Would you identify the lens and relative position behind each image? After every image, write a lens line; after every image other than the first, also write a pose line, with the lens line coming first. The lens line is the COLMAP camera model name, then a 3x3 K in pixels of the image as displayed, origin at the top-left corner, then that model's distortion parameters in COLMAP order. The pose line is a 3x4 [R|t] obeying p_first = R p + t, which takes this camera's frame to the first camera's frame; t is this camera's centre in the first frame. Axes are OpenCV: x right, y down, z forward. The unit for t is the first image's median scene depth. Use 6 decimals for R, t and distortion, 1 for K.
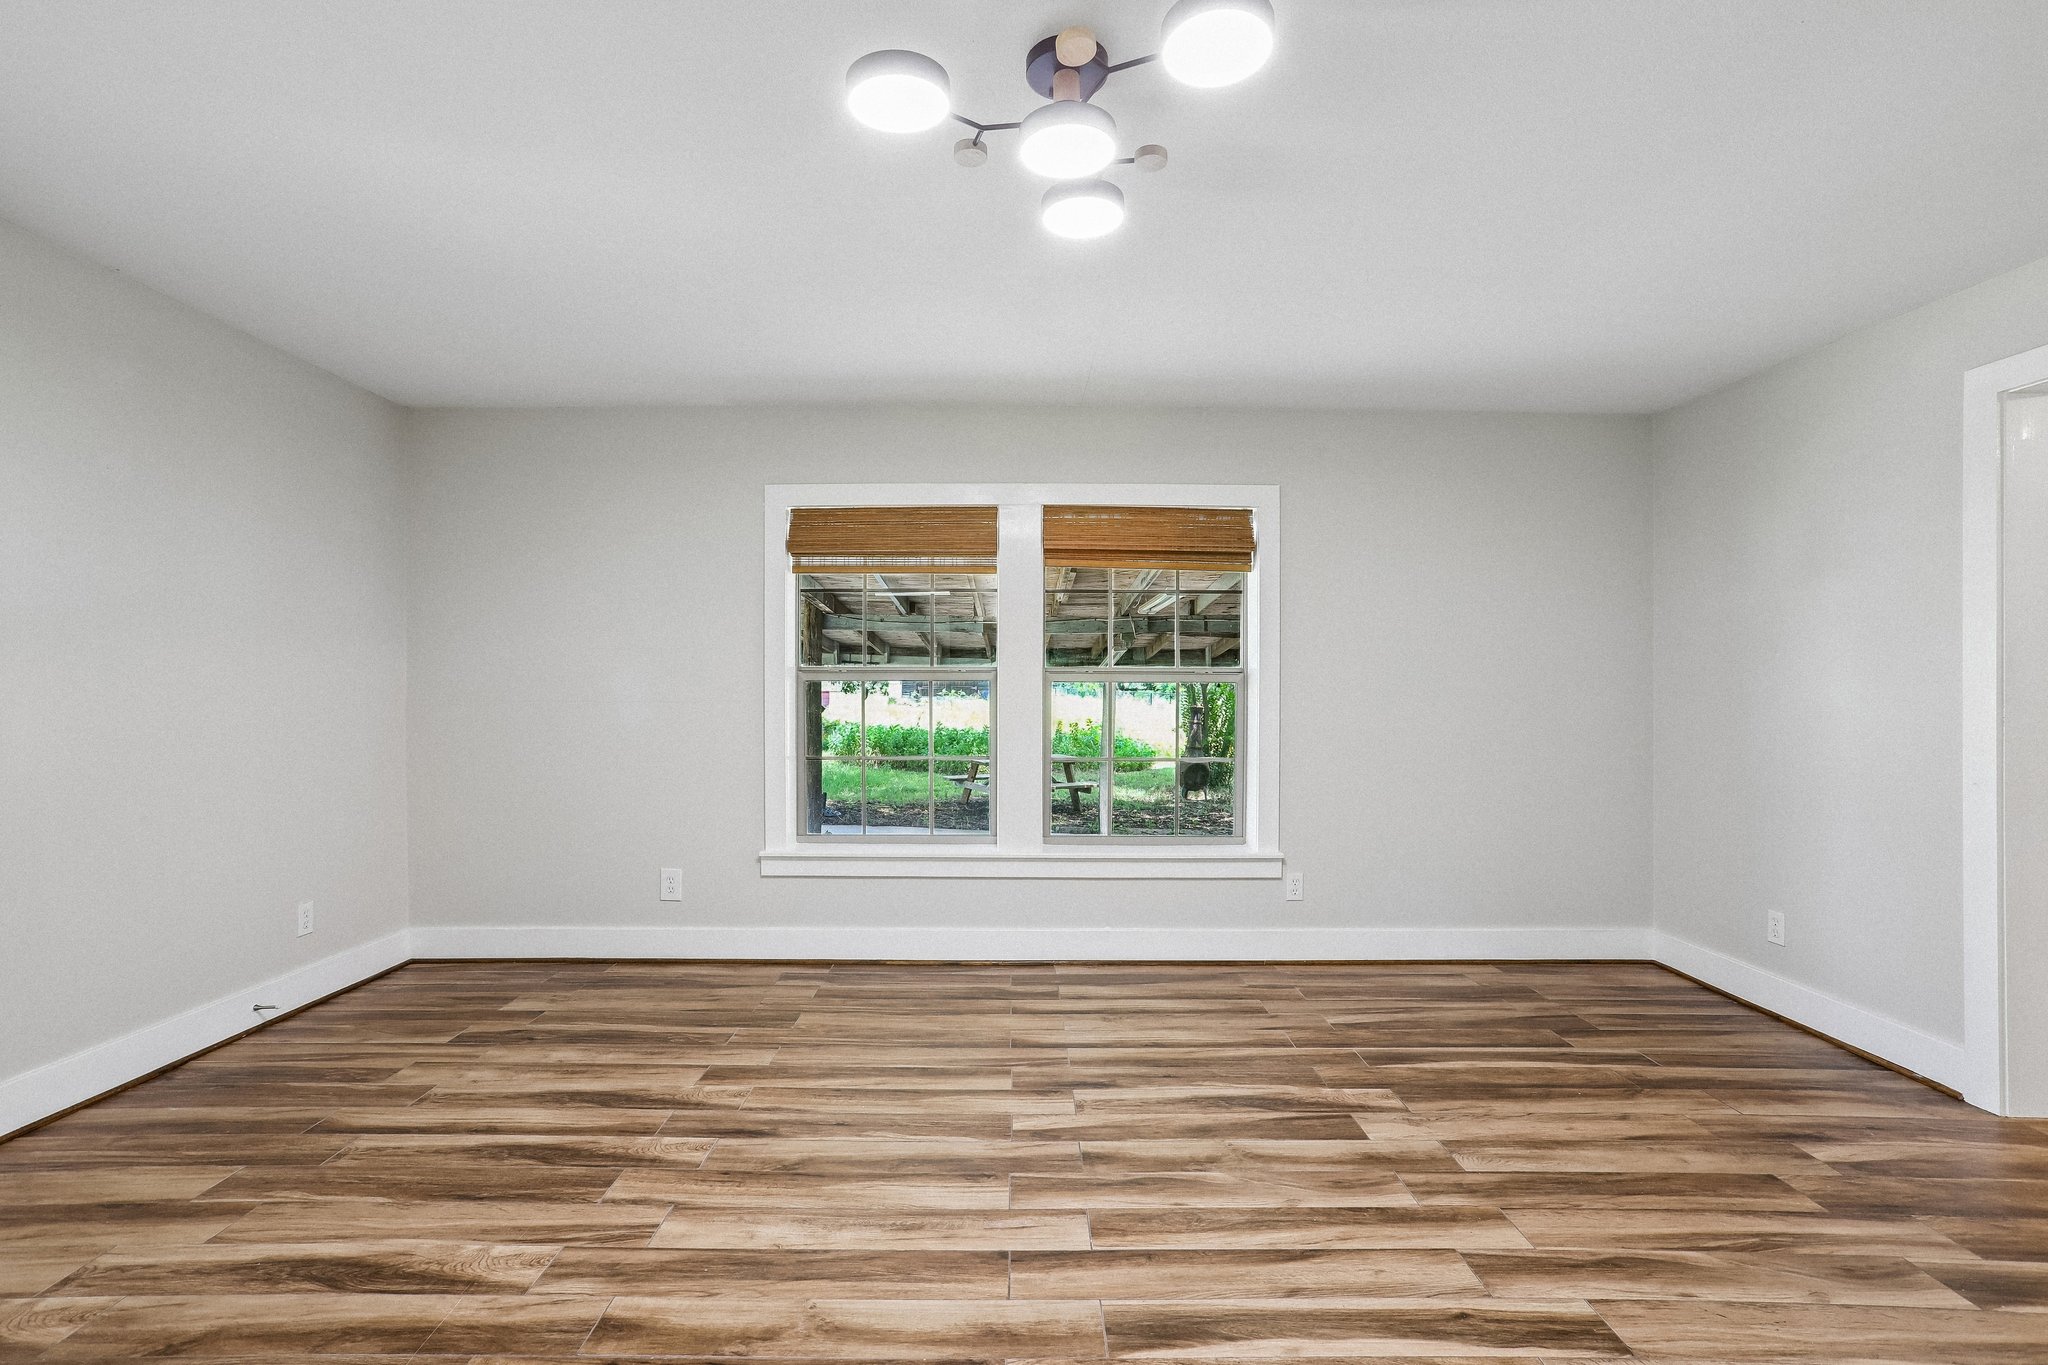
lens RADIAL K [[925.1, 0, 1010.9], [0, 925.1, 680.4], [0, 0, 1]] dist [-0.043879, 0.019914]
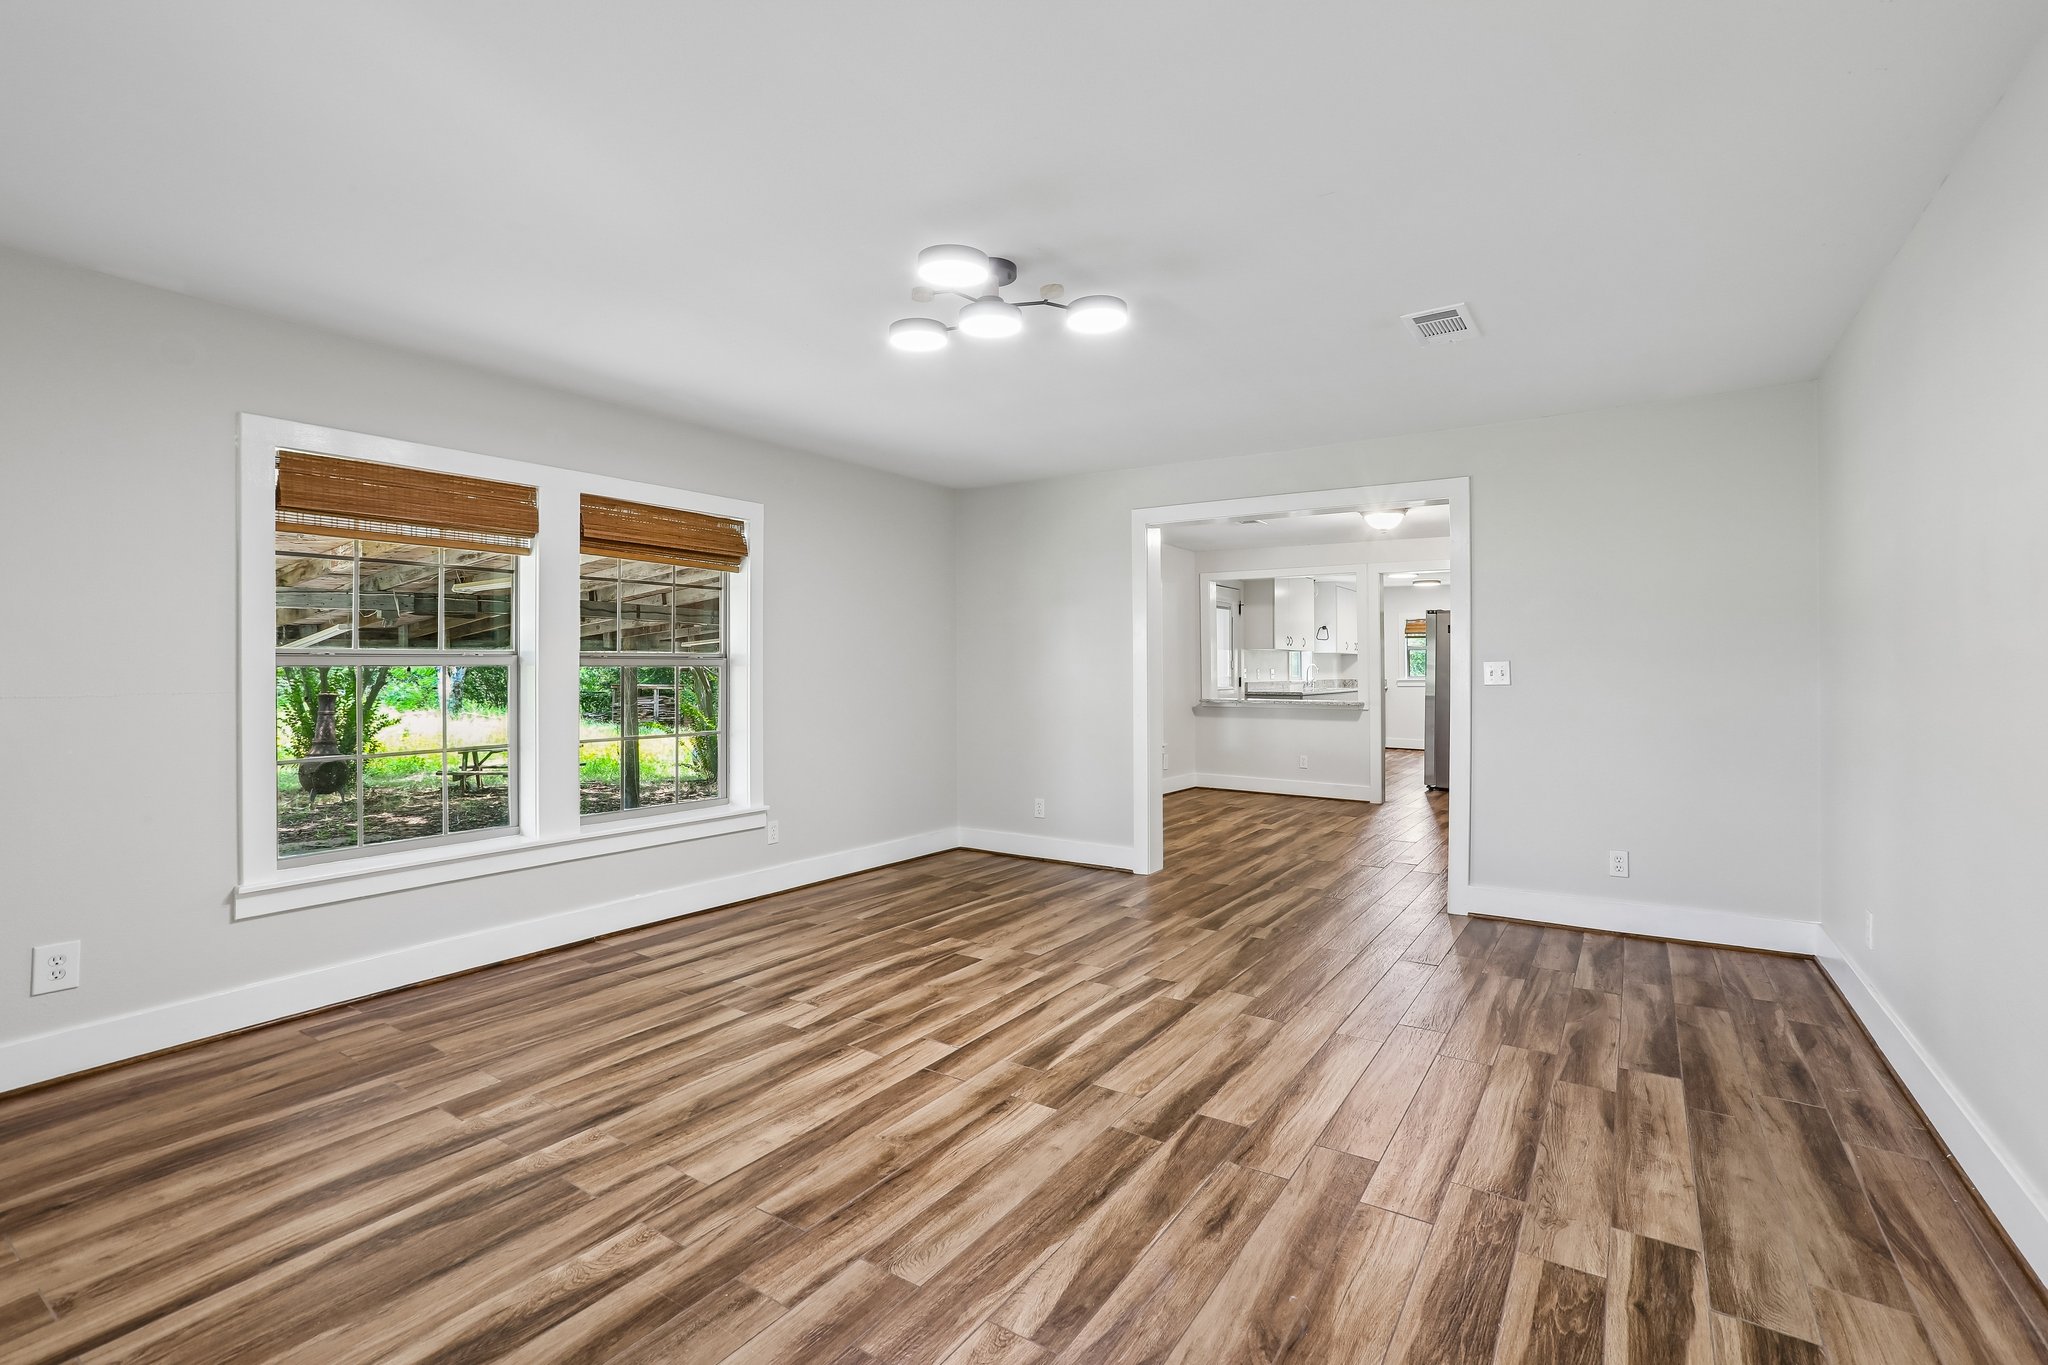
lens RADIAL K [[925.1, 0, 1021.9], [0, 925.1, 665.0], [0, 0, 1]] dist [-0.043879, 0.019914]
pose [[0.563289, -0.002677, 0.826256, -0.770915], [-0.001713, 0.999989, 0.004408, -0.008348], [-0.826258, -0.003898, 0.563278, 0.047269]]
